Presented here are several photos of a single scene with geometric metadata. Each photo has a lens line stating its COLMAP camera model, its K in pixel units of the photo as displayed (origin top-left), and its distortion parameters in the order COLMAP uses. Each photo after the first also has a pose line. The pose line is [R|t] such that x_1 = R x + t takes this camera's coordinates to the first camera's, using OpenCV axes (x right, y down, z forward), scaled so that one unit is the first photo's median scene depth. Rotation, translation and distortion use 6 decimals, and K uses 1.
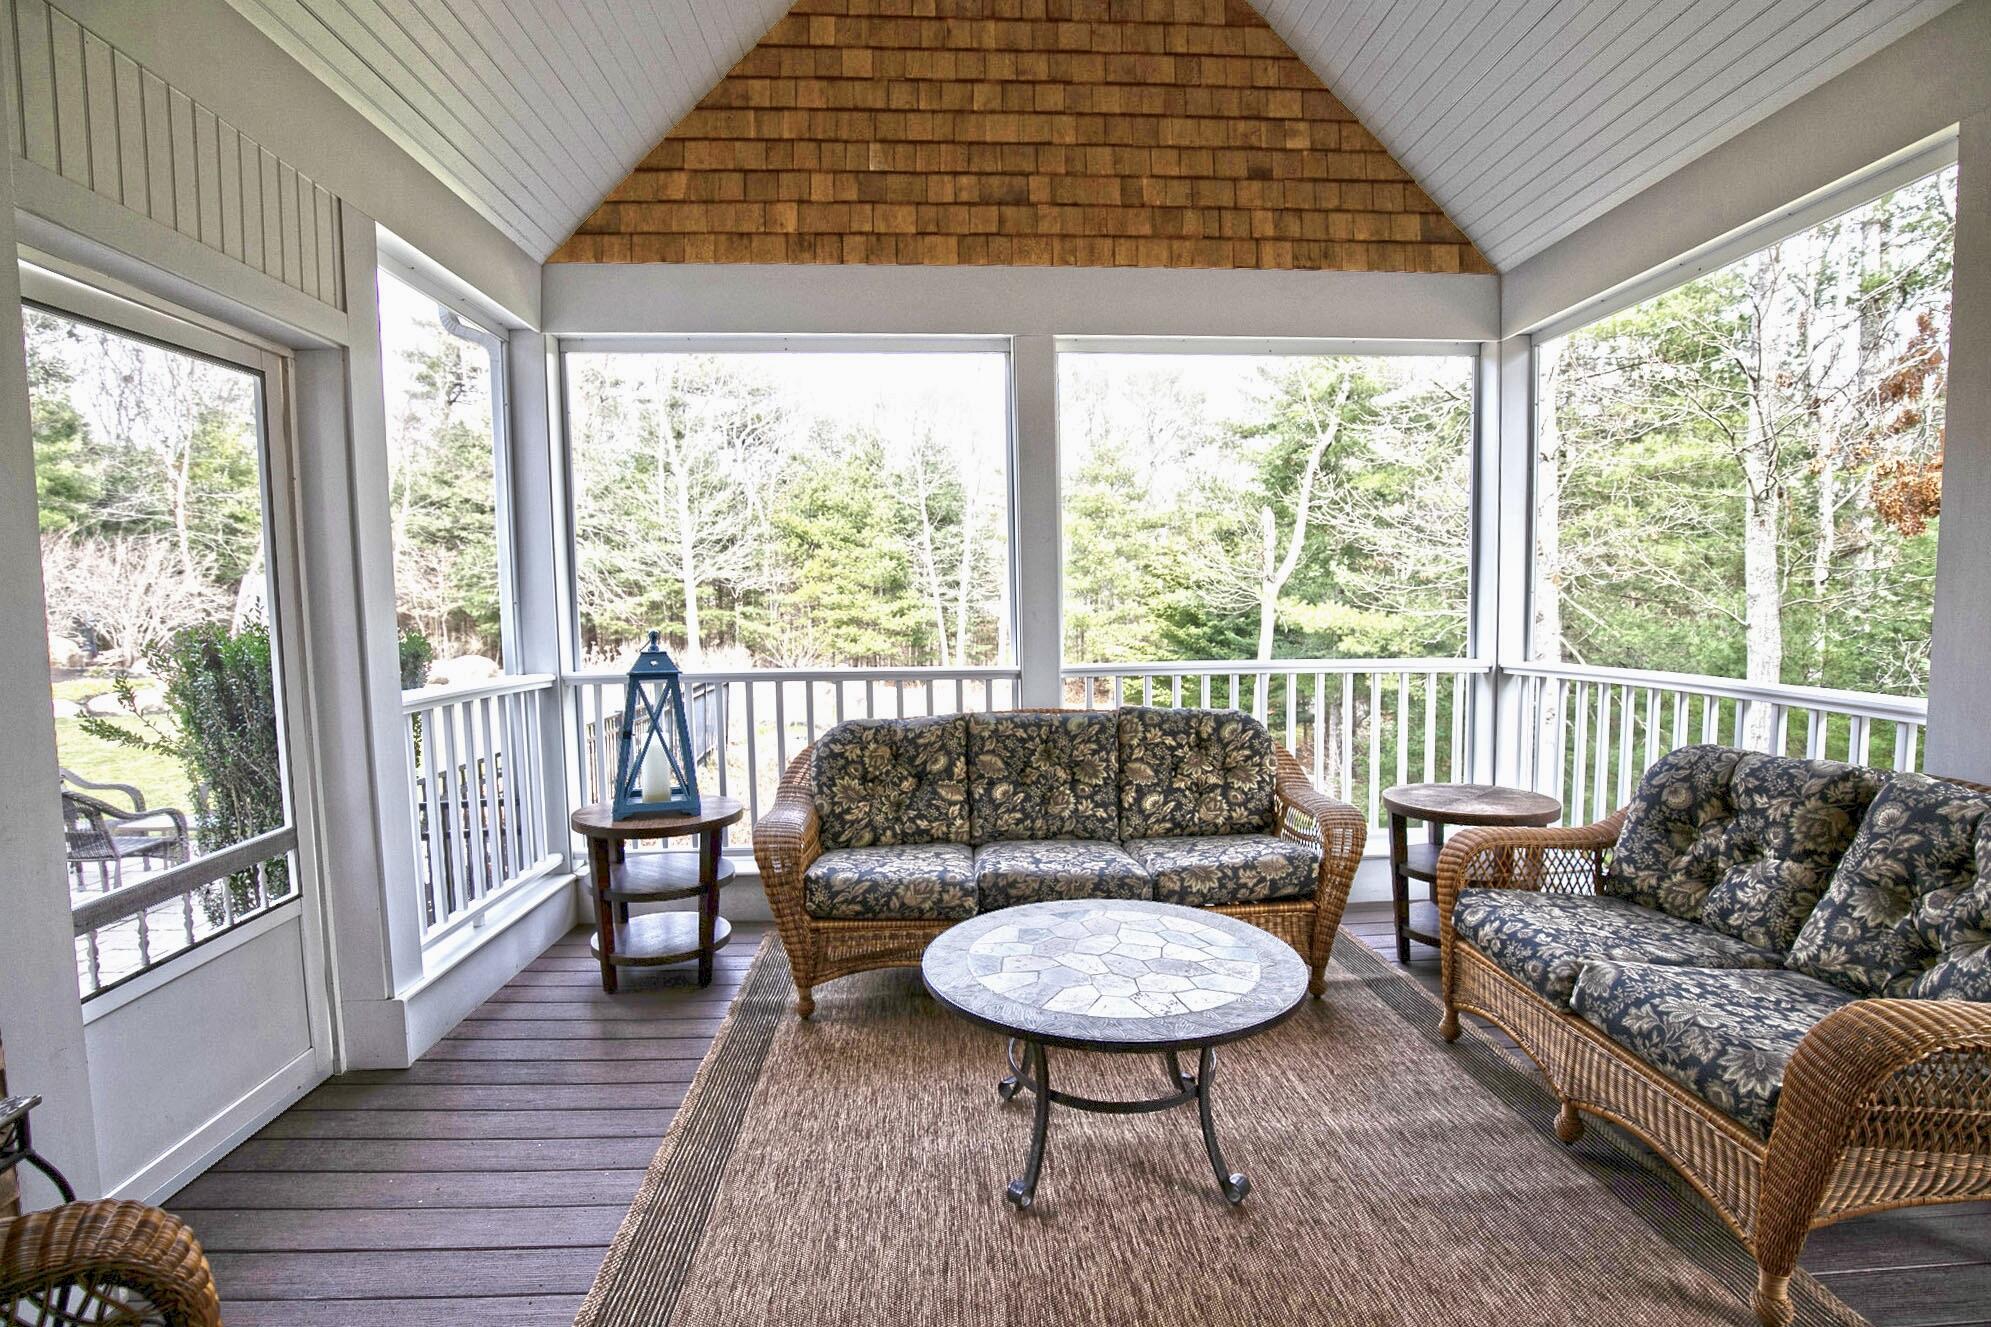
lens RADIAL K [[927.8, 0, 995.2], [0, 927.8, 658.9], [0, 0, 1]] dist [-0.033925, 0.000132]
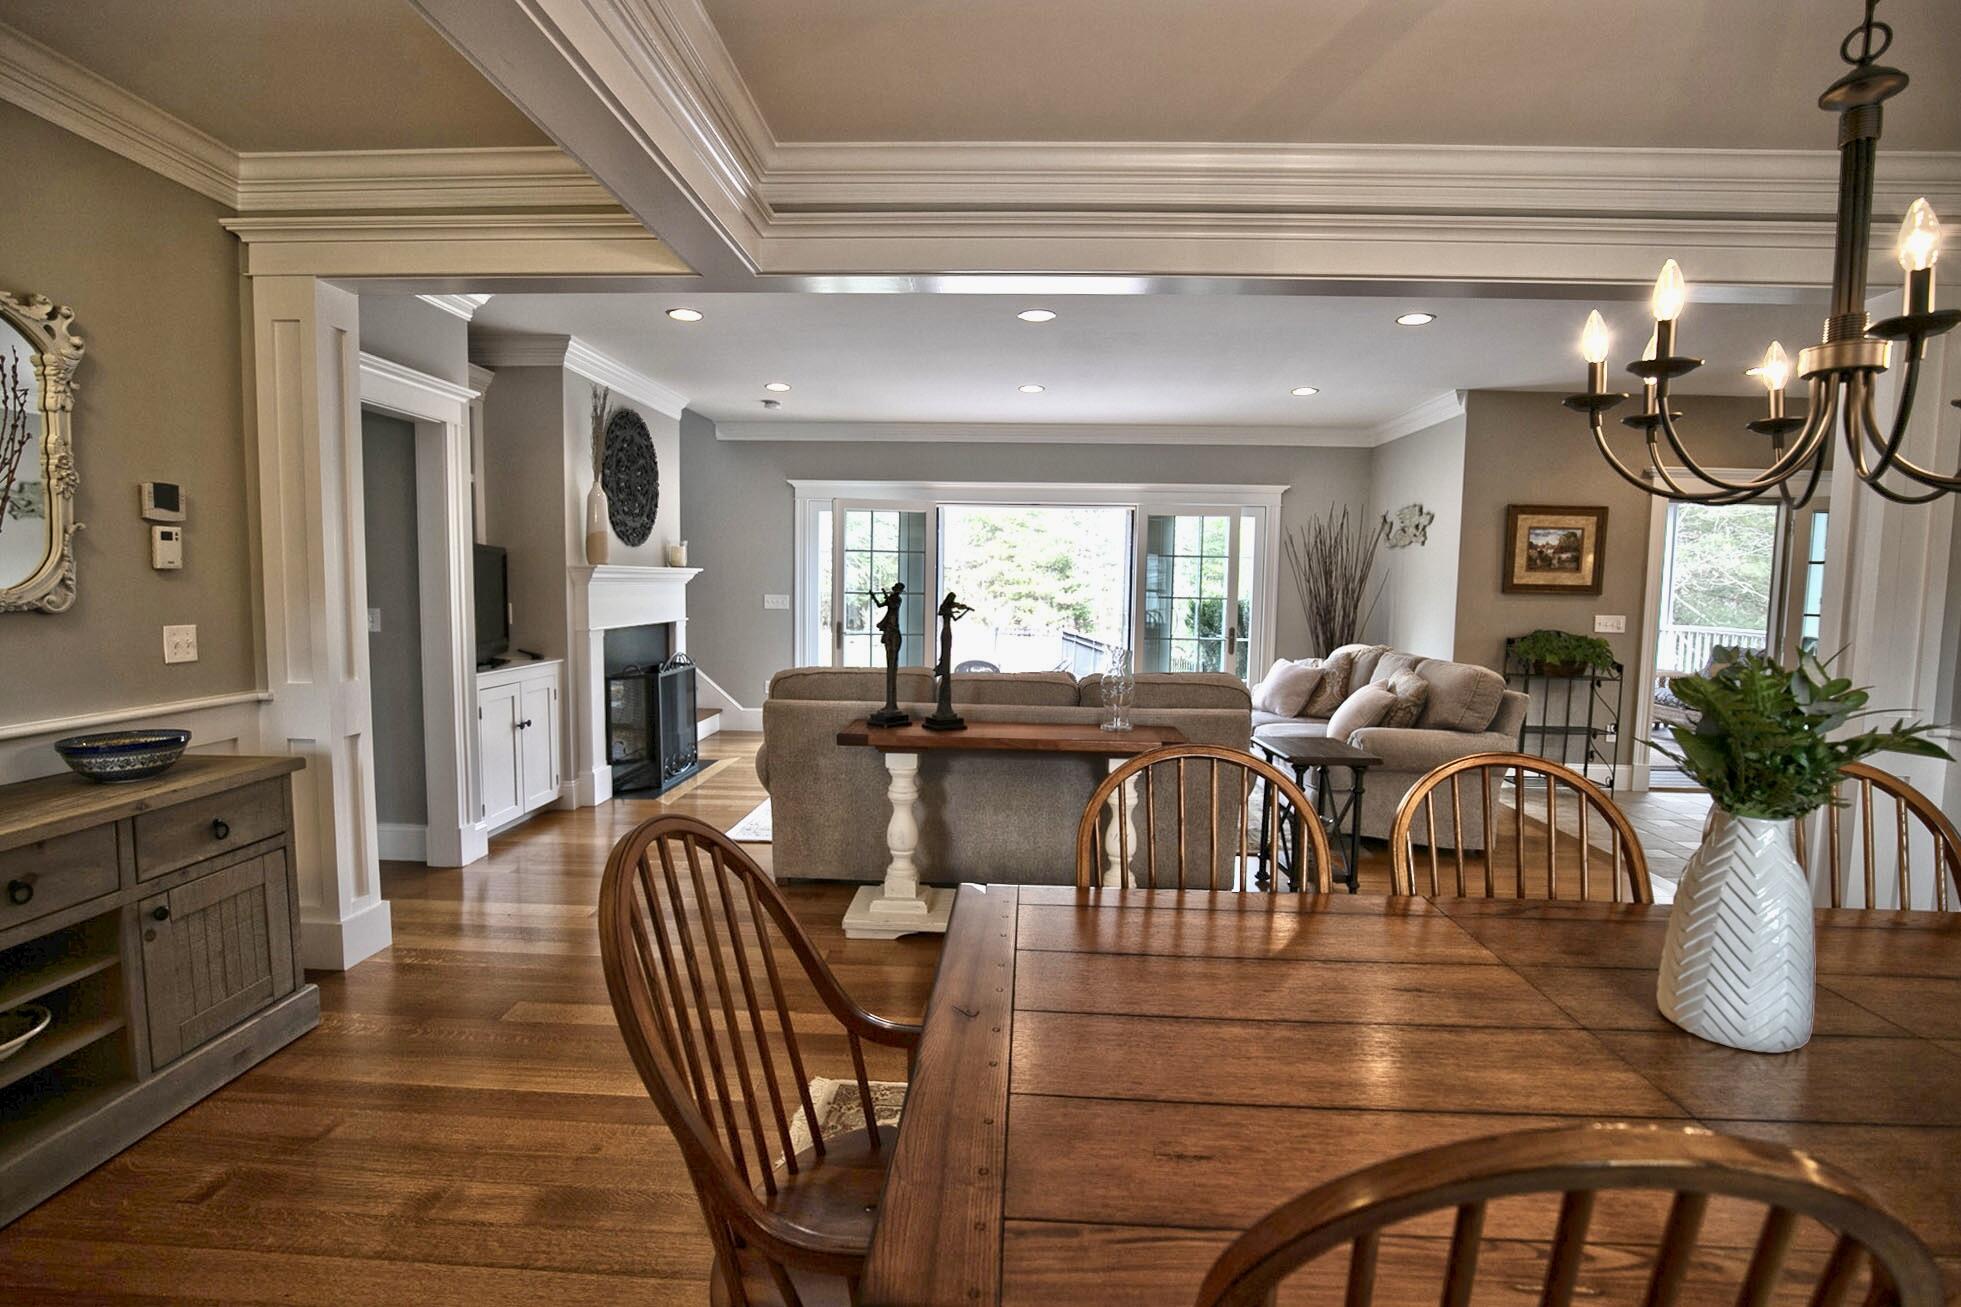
lens RADIAL K [[931.8, 0, 980.5], [0, 931.8, 653.5], [0, 0, 1]] dist [-0.036941, -0.000332]
pose [[0.995552, 0.037403, -0.086474, -0.408764], [-0.035688, 0.999136, 0.021286, 0.035019], [0.087195, -0.018106, 0.996027, -0.628085]]
